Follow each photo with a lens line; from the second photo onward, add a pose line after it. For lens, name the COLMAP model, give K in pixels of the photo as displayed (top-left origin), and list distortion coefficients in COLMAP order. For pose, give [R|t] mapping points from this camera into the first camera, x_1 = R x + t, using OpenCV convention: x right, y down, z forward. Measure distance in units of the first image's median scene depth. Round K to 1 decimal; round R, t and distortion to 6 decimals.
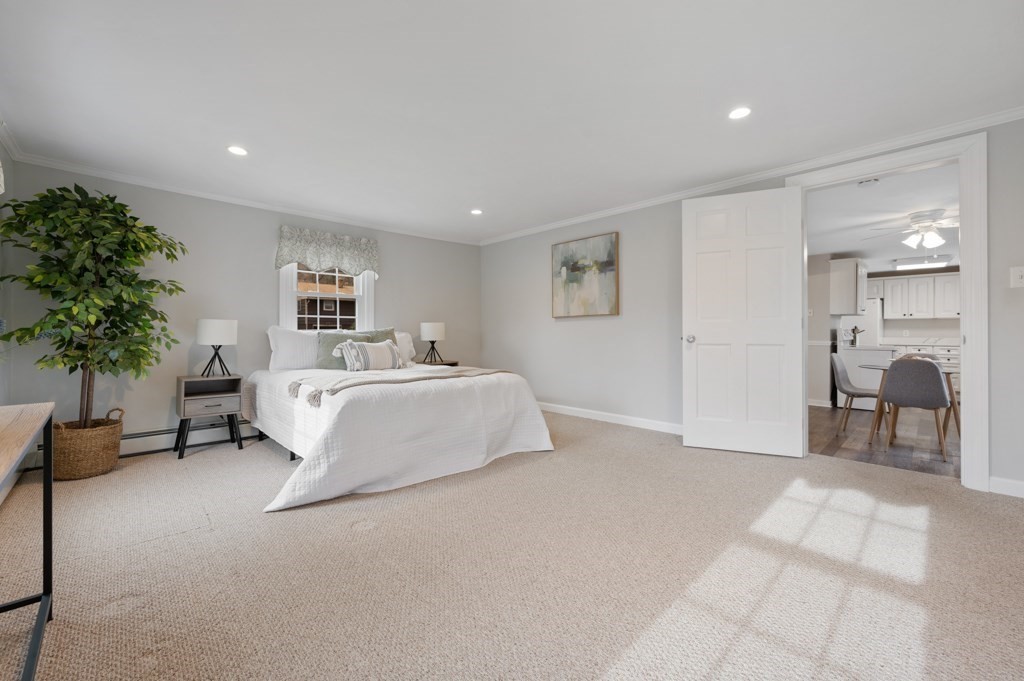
lens RADIAL K [[405.9, 0, 511.7], [0, 405.9, 335.4], [0, 0, 1]] dist [-0.001466, -0.000306]
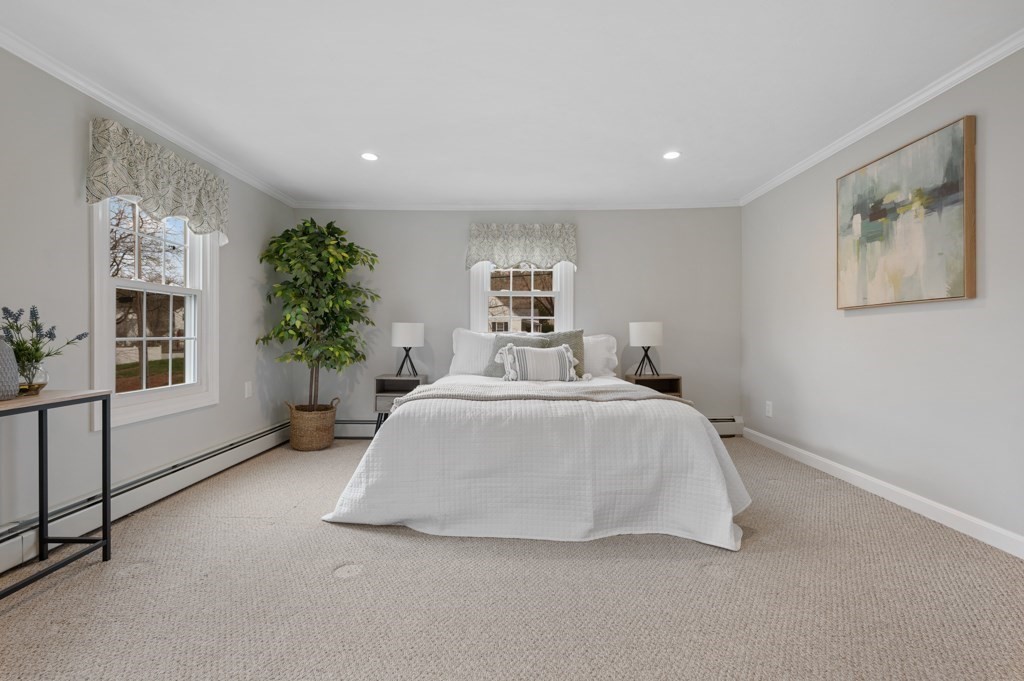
lens RADIAL K [[457.1, 0, 516.2], [0, 457.1, 338.3], [0, 0, 1]] dist [0.001839, -0.000132]
pose [[0.719185, 0.006474, -0.694788, 0.262990], [-0.006819, 0.999974, 0.002260, -0.002725], [0.694785, 0.003112, 0.719211, 0.289225]]
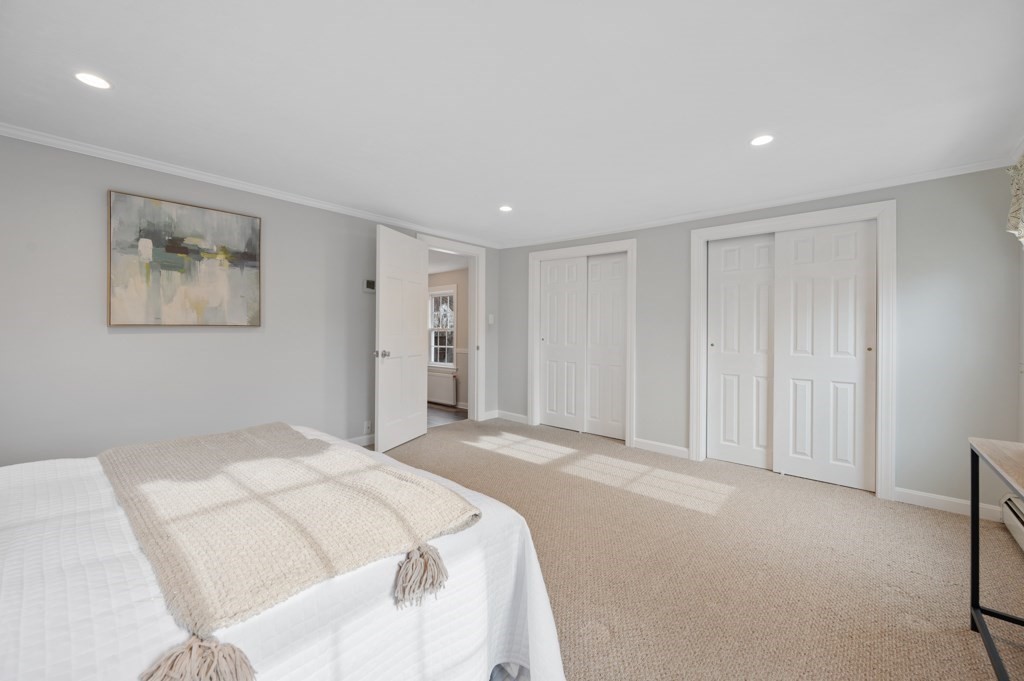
lens RADIAL K [[405.9, 0, 503.8], [0, 405.9, 334.8], [0, 0, 1]] dist [-0.001466, -0.000306]
pose [[-0.048974, -0.005146, 0.998787, -0.550207], [0.003327, 0.999980, 0.005315, -0.038994], [-0.998794, 0.003583, -0.048956, 0.604255]]
